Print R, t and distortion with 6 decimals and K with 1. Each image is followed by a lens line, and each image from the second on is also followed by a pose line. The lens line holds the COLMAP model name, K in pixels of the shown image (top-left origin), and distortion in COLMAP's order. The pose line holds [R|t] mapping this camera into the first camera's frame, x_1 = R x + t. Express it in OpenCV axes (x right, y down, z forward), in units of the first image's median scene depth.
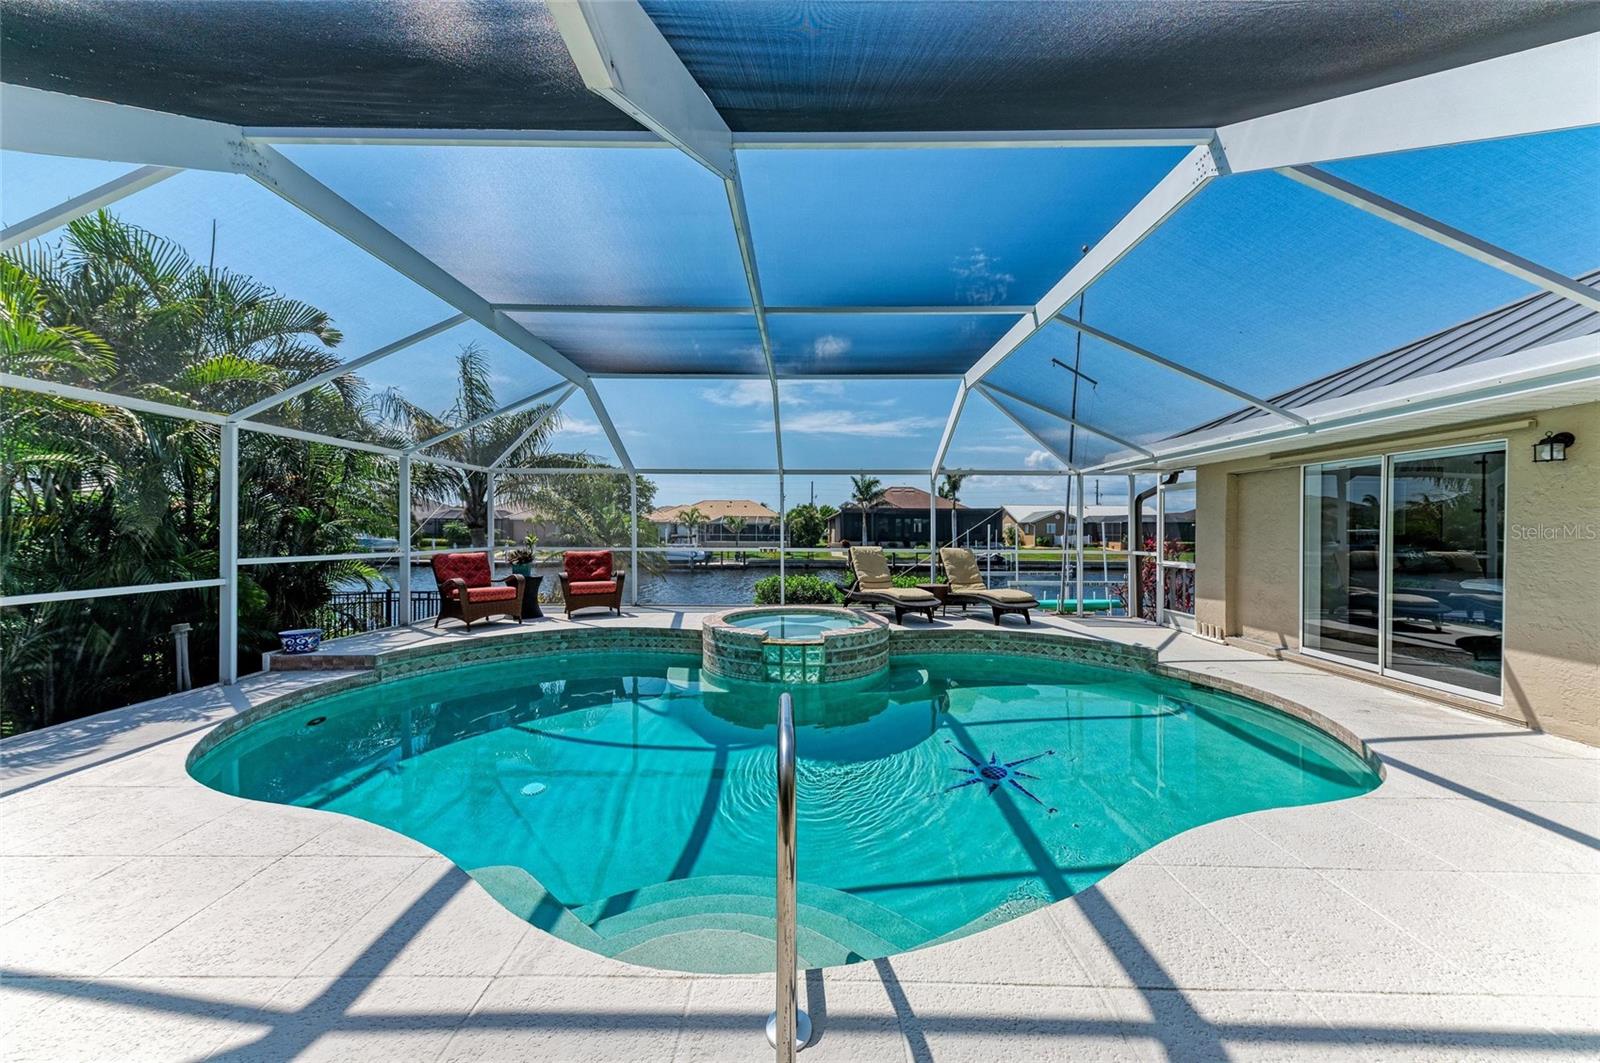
lens RADIAL K [[550.4, 0, 803.9], [0, 550.4, 535.4], [0, 0, 1]] dist [0.020724, -0.007406]
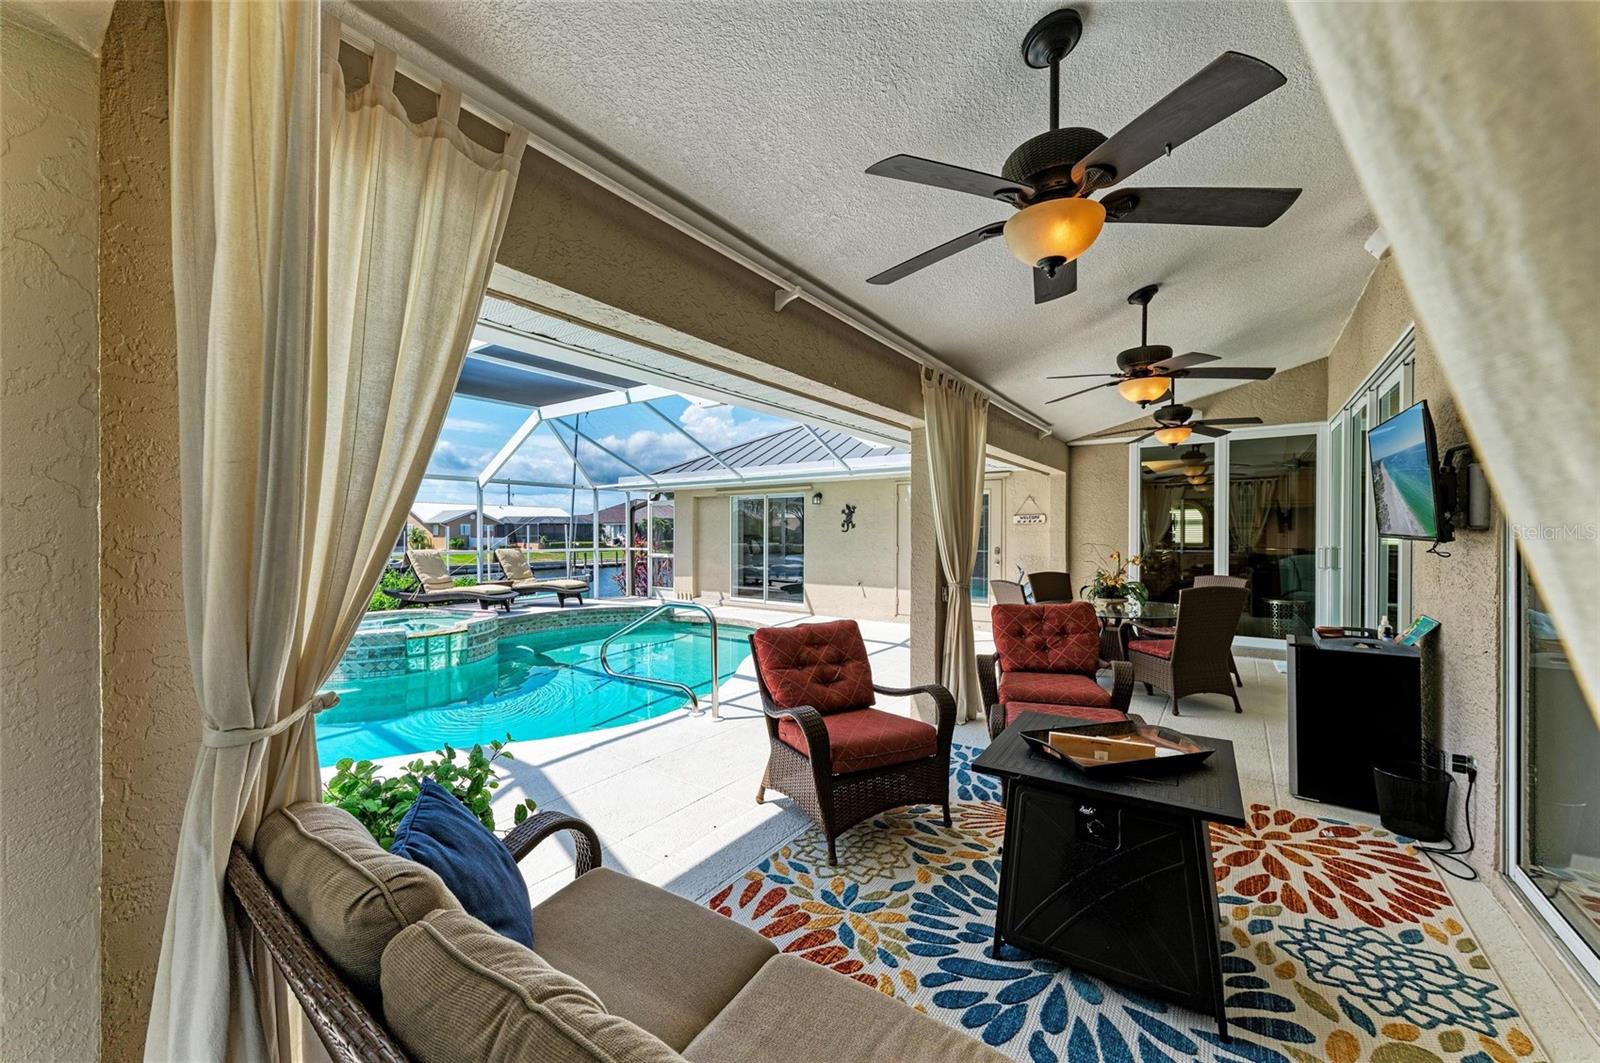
lens RADIAL K [[598.8, 0, 804.2], [0, 598.8, 533.9], [0, 0, 1]] dist [0.010176, -0.000145]
pose [[0.573675, -0.007637, 0.819047, -0.472077], [0.011263, 0.999936, 0.001434, -0.002877], [-0.819005, 0.008402, 0.573724, -0.258954]]
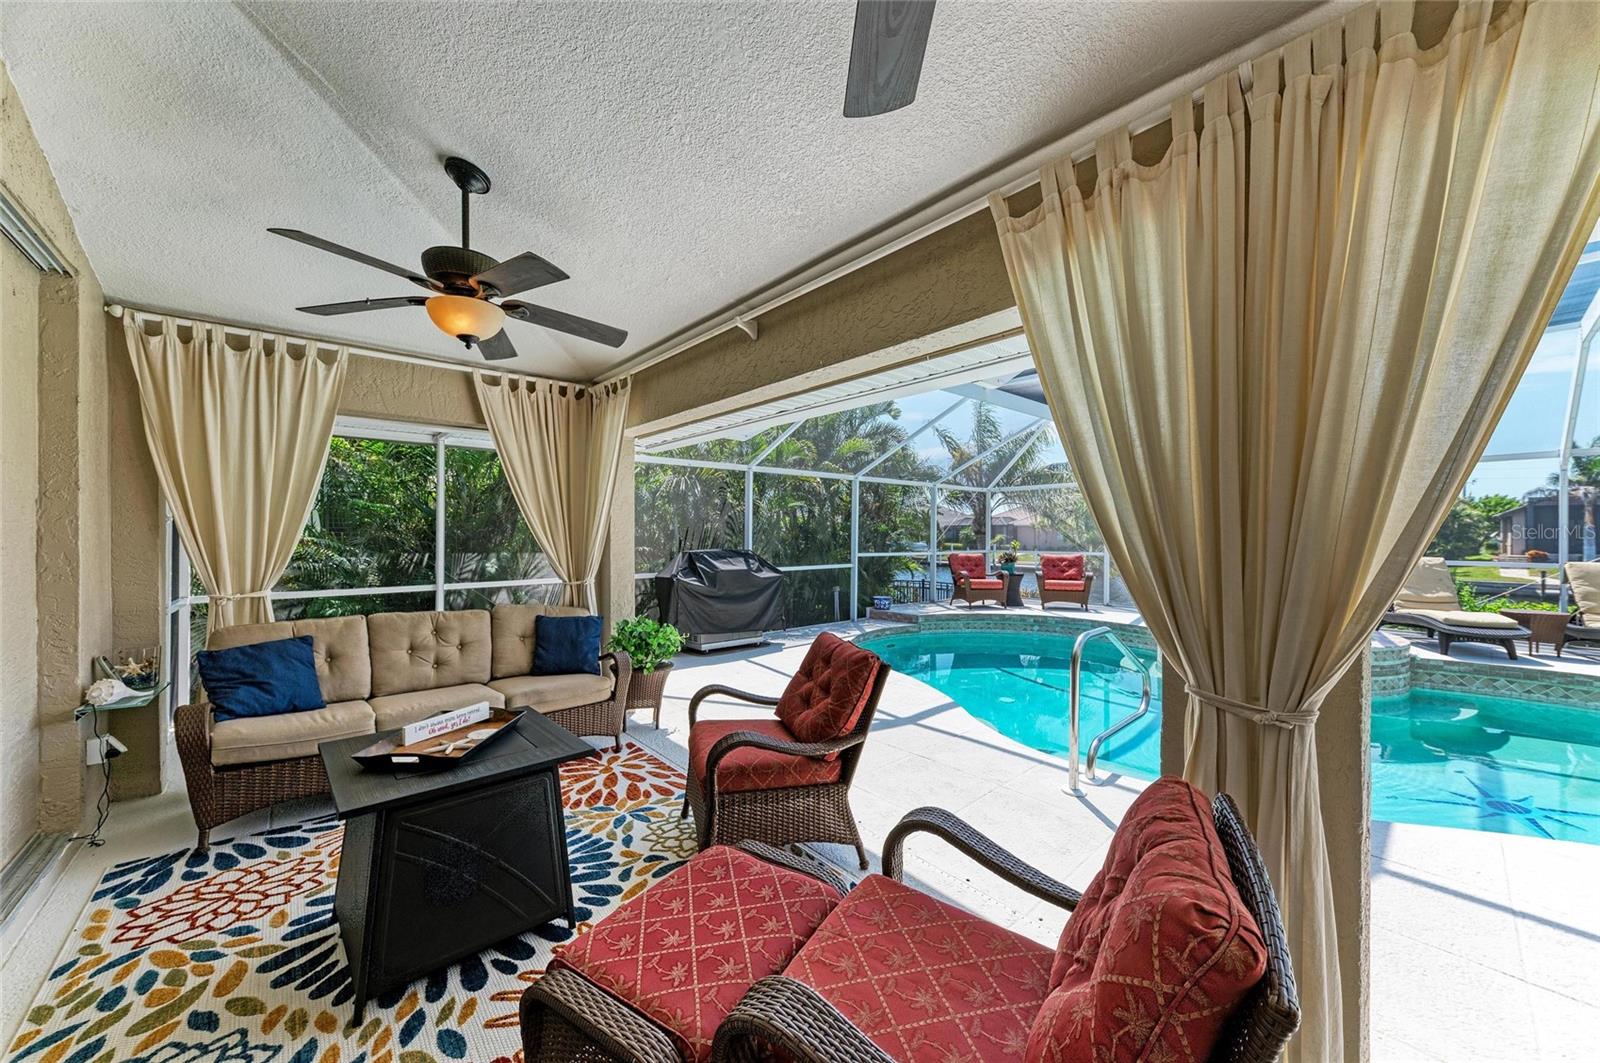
lens RADIAL K [[577.4, 0, 800.8], [0, 577.4, 534.3], [0, 0, 1]] dist [0.014154, -0.005429]
pose [[0.662223, -0.003684, -0.749298, 0.196657], [-0.005079, 0.999943, -0.009405, -0.000691], [0.749290, 0.010034, 0.662166, -0.276760]]
